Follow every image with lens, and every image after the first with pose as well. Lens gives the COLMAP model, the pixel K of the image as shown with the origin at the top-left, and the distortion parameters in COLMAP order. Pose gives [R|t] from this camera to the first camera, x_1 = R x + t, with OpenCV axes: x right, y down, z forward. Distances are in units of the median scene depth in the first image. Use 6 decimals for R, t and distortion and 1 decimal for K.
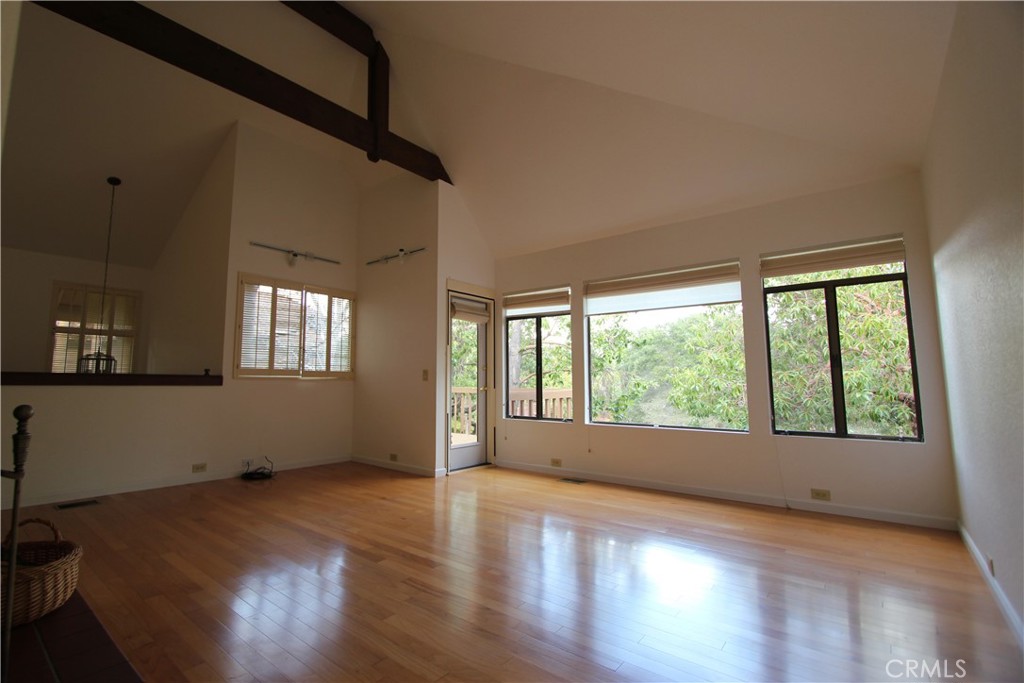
lens RADIAL K [[470.7, 0, 506.6], [0, 470.7, 335.6], [0, 0, 1]] dist [-0.003059, -0.000171]
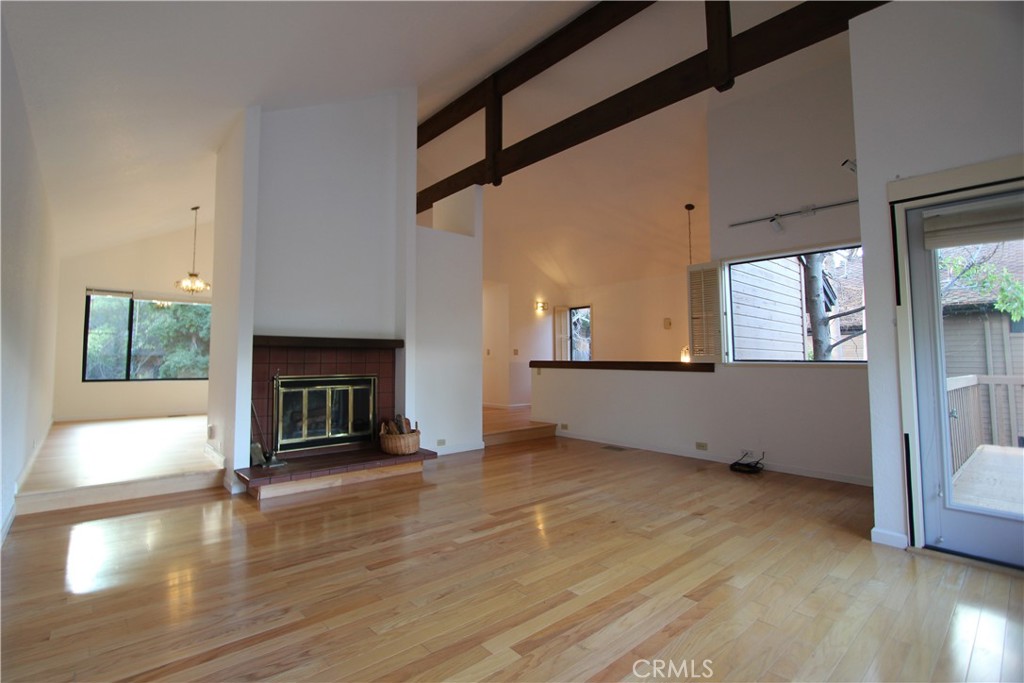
lens RADIAL K [[472.2, 0, 462.1], [0, 472.2, 338.8], [0, 0, 1]] dist [-0.015330, 0.002041]
pose [[-0.208271, -0.049491, -0.976818, 0.555513], [0.082009, 0.994318, -0.067863, 0.059762], [0.974627, -0.094242, -0.203029, 0.701975]]
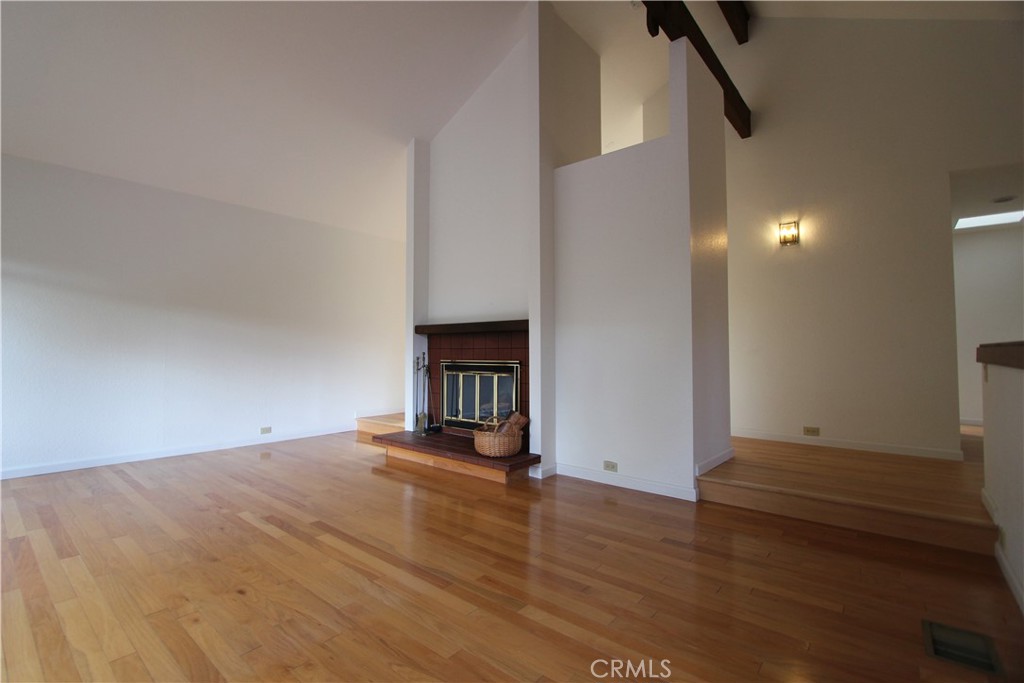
lens RADIAL K [[475.2, 0, 506.2], [0, 475.2, 343.1], [0, 0, 1]] dist [-0.012158, 0.001373]
pose [[-0.999369, -0.007031, 0.034820, -0.418075], [-0.010654, 0.994414, -0.105008, 0.111042], [-0.033887, -0.105313, -0.993862, 1.193585]]
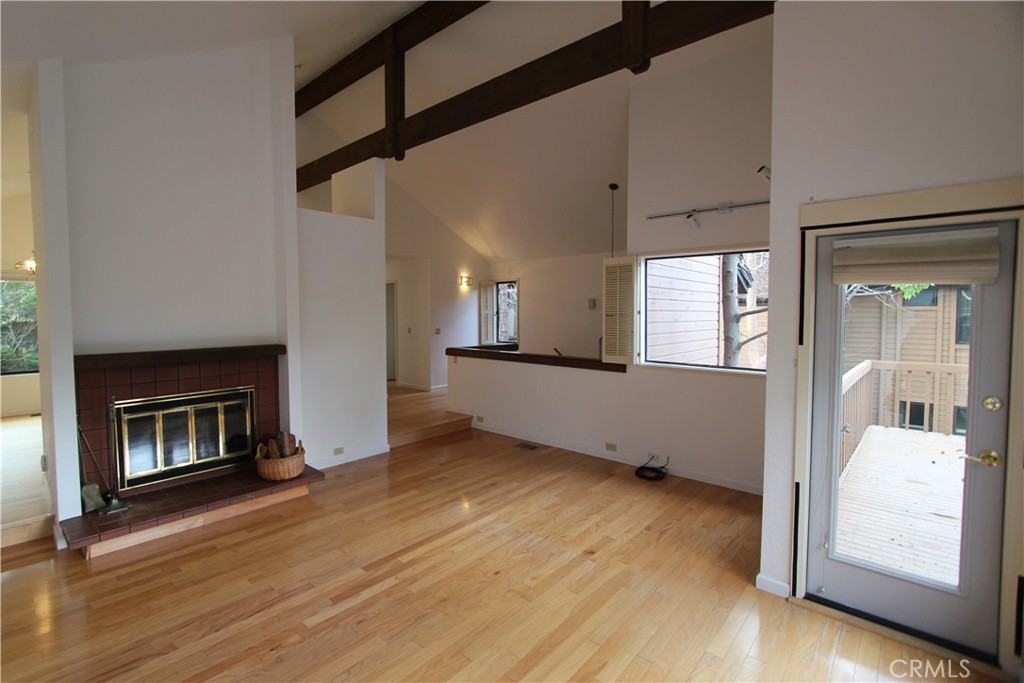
lens RADIAL K [[472.2, 0, 466.9], [0, 472.2, 339.7], [0, 0, 1]] dist [-0.015330, 0.002041]
pose [[-0.087831, 0.055289, -0.994600, 0.434155], [0.086624, 0.995100, 0.047667, -0.042623], [0.992362, -0.081969, -0.092190, 0.794636]]
